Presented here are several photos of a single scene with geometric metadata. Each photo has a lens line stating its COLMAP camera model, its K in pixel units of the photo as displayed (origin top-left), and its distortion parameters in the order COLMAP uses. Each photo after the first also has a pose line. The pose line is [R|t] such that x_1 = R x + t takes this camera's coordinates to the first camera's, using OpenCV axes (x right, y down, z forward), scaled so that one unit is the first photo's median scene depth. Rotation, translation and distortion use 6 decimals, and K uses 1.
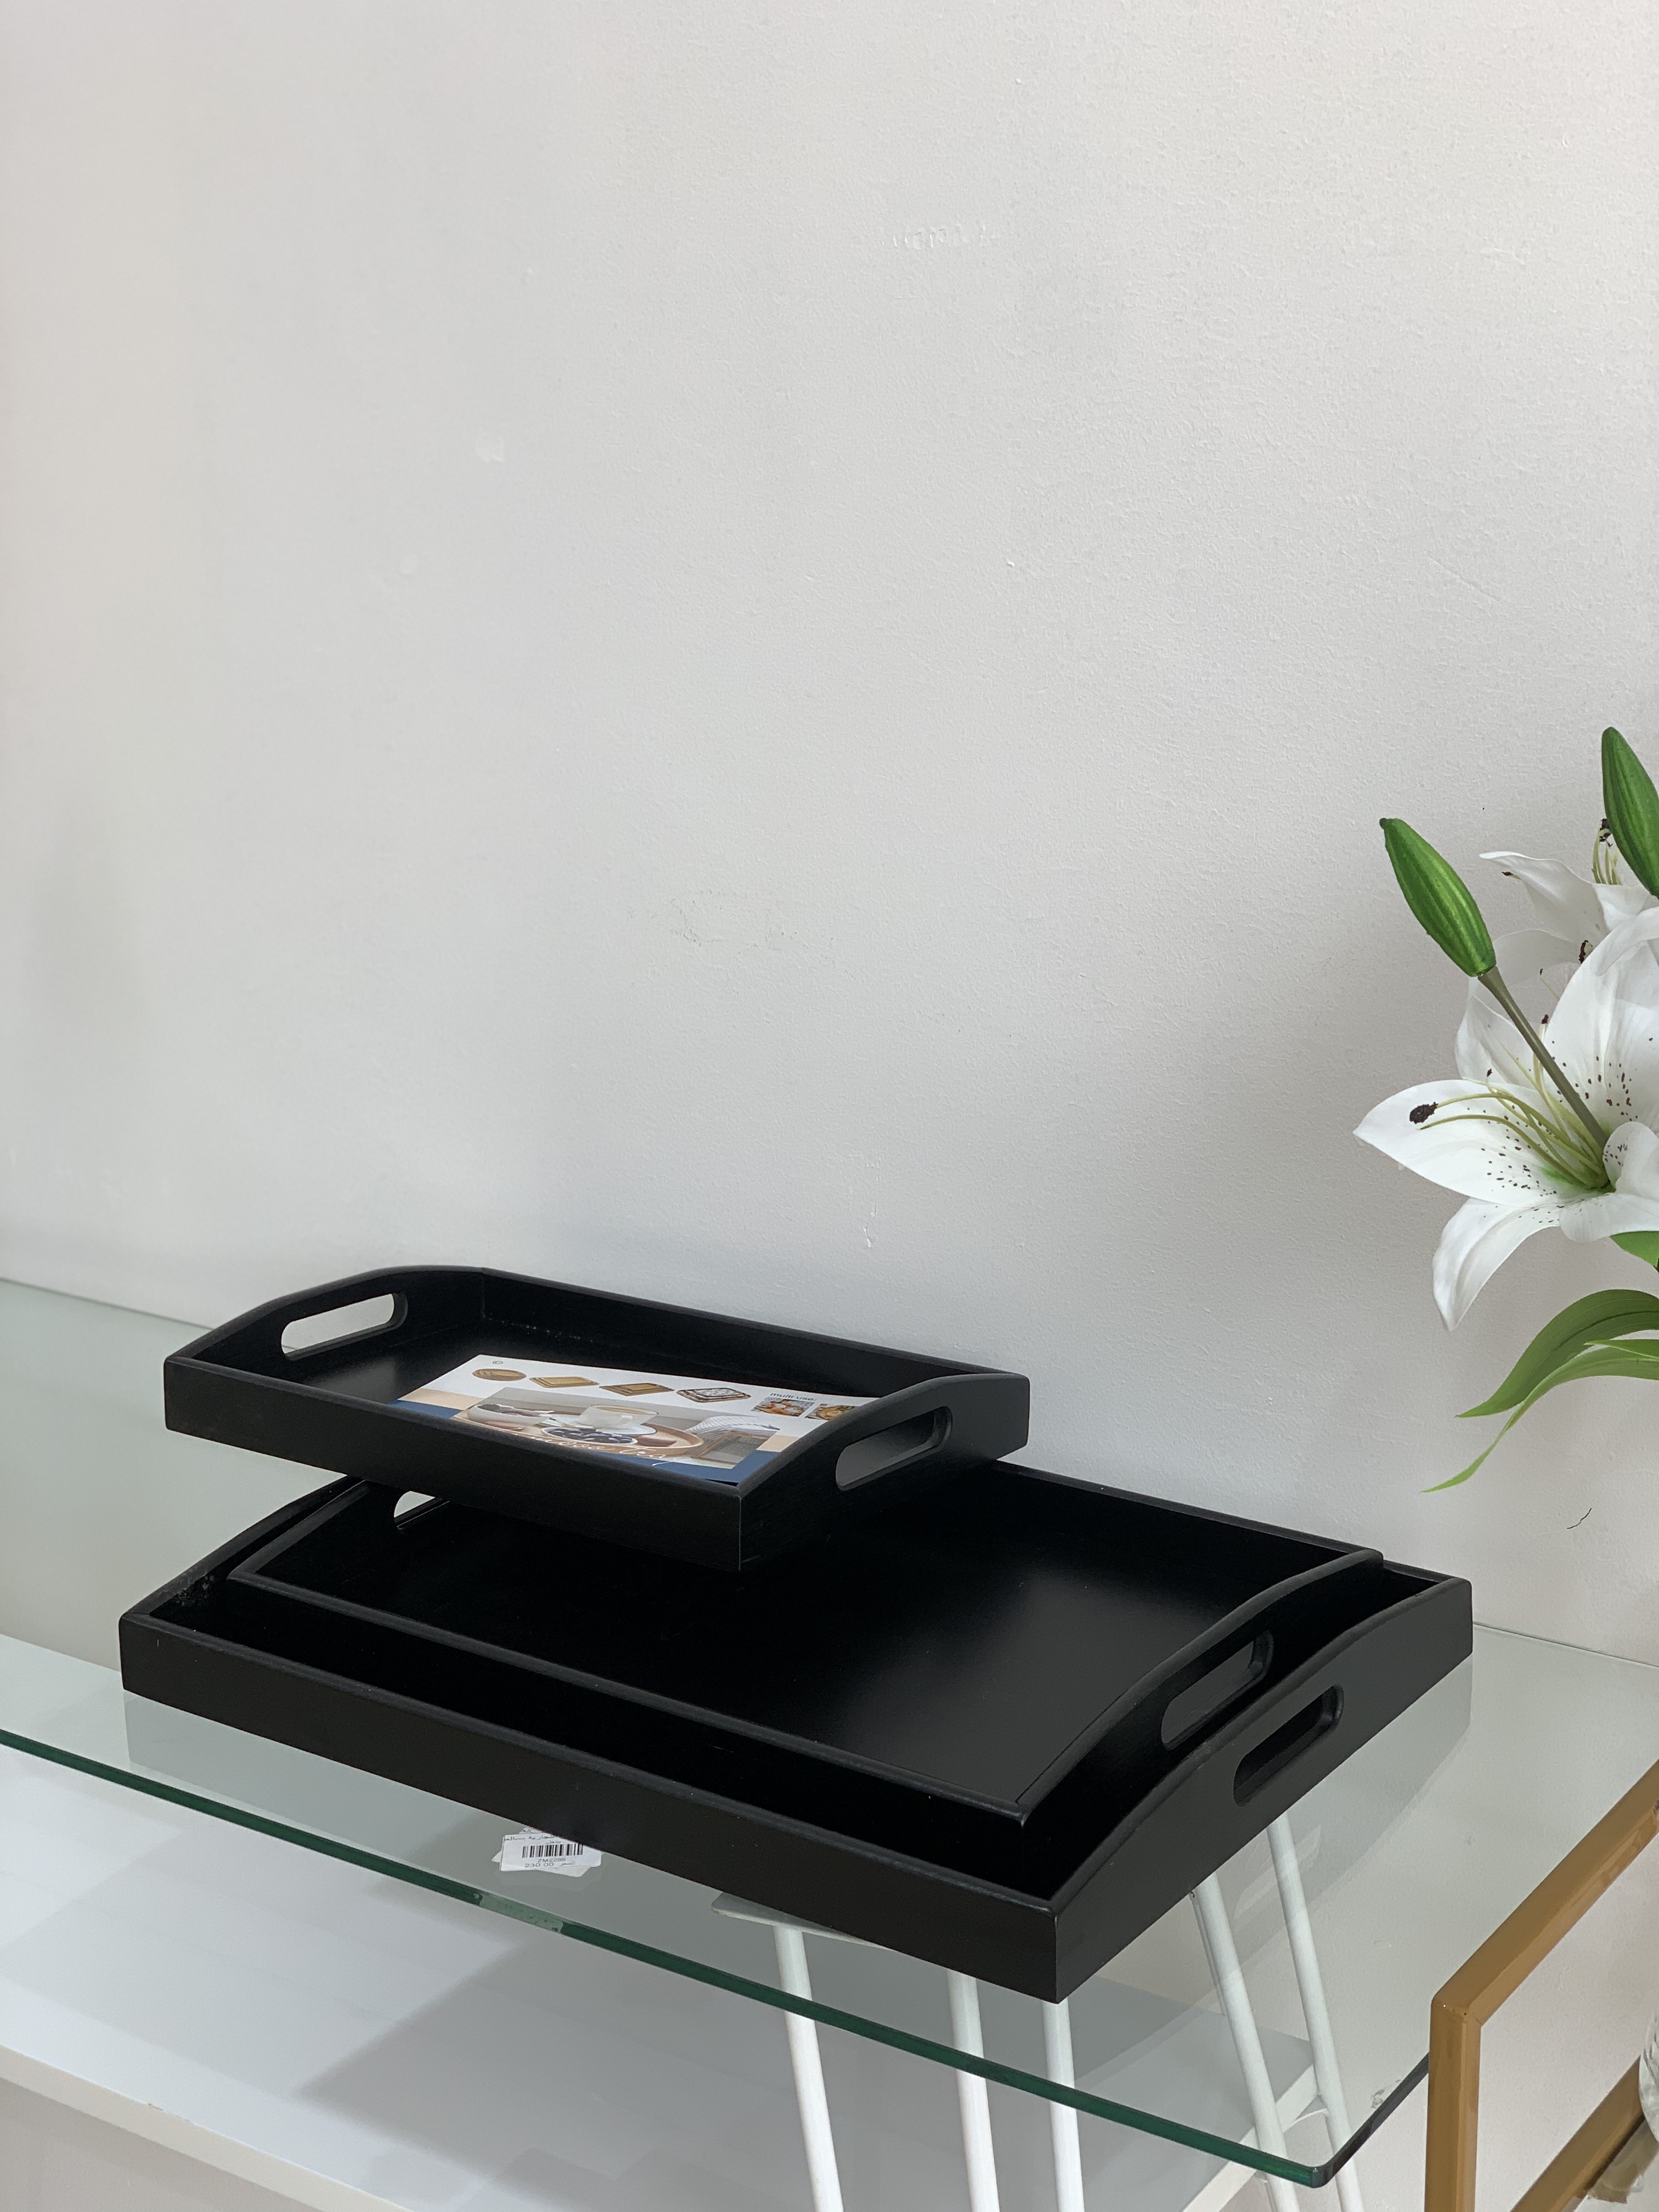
lens RADIAL K [[3258.3, 0, 843.4], [0, 3258.3, 1097.7], [0, 0, 1]] dist [0.028116, 0.000000]
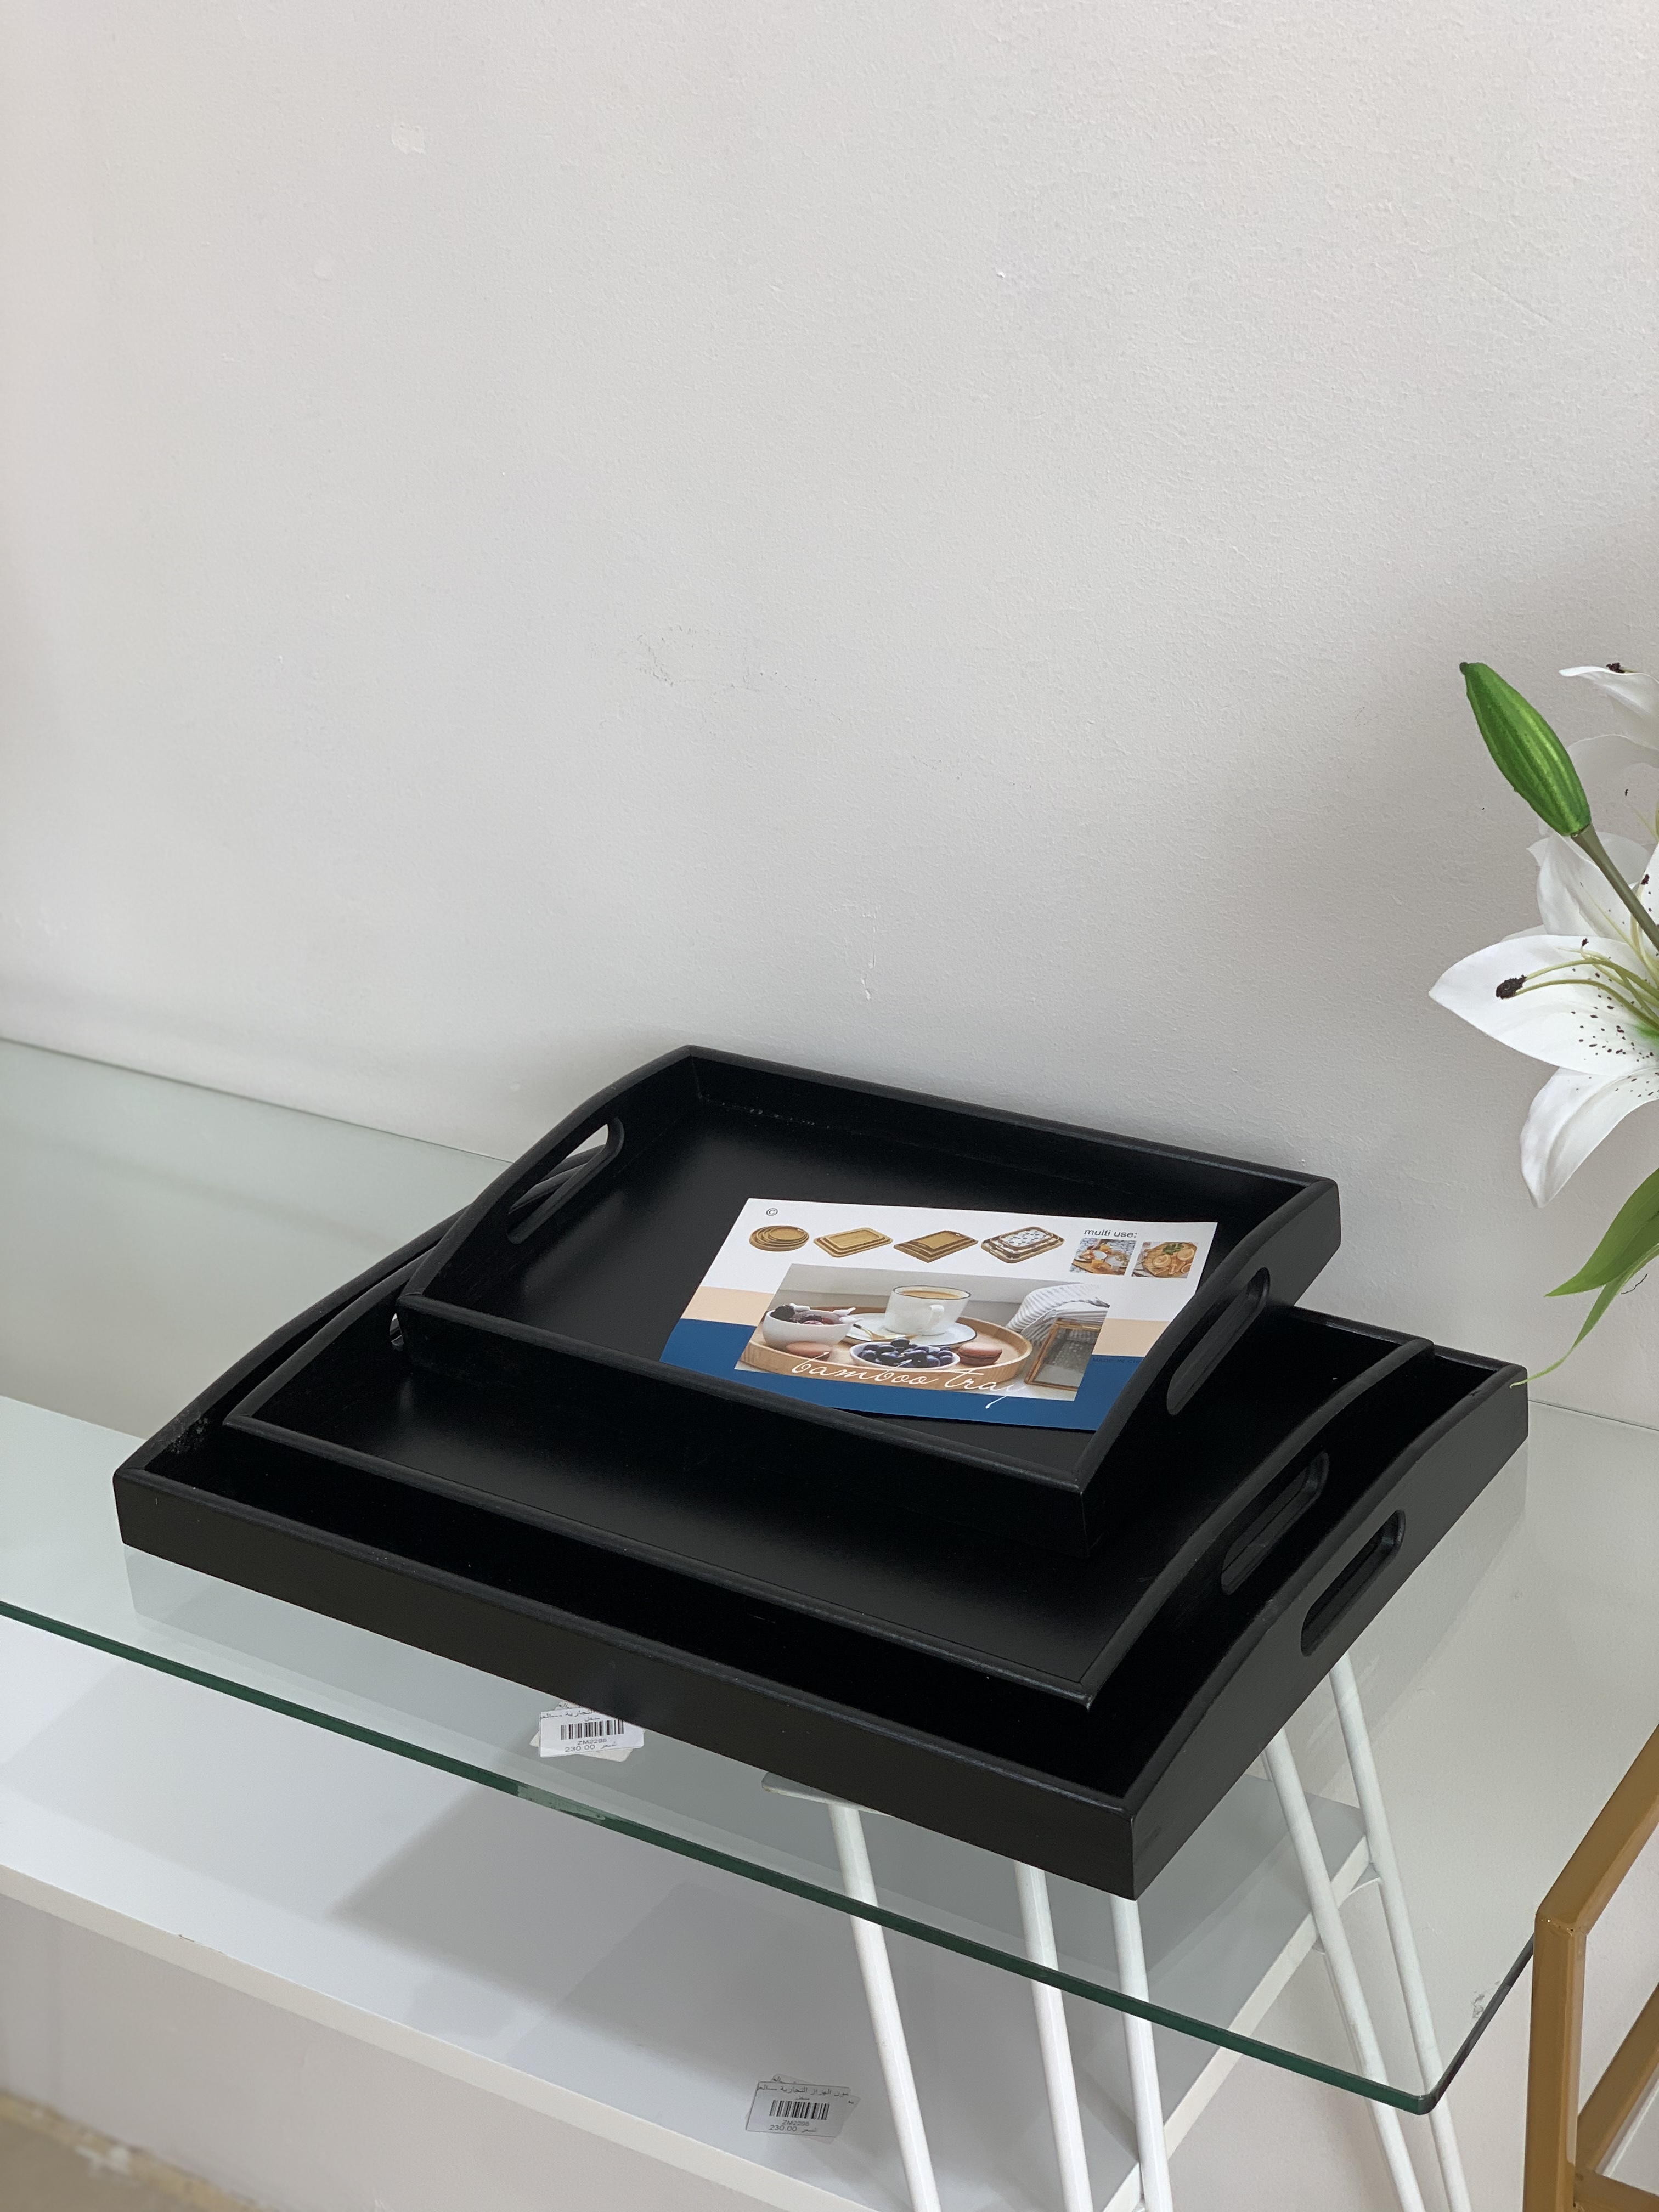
lens RADIAL K [[3258.3, 0, 819.5], [0, 3258.3, 1101.1], [0, 0, 1]] dist [0.028116, 0.000000]
pose [[0.998732, -0.048671, 0.012895, -0.025561], [0.045817, 0.984707, 0.168087, -0.109427], [-0.020879, -0.167283, 0.985688, 0.083734]]
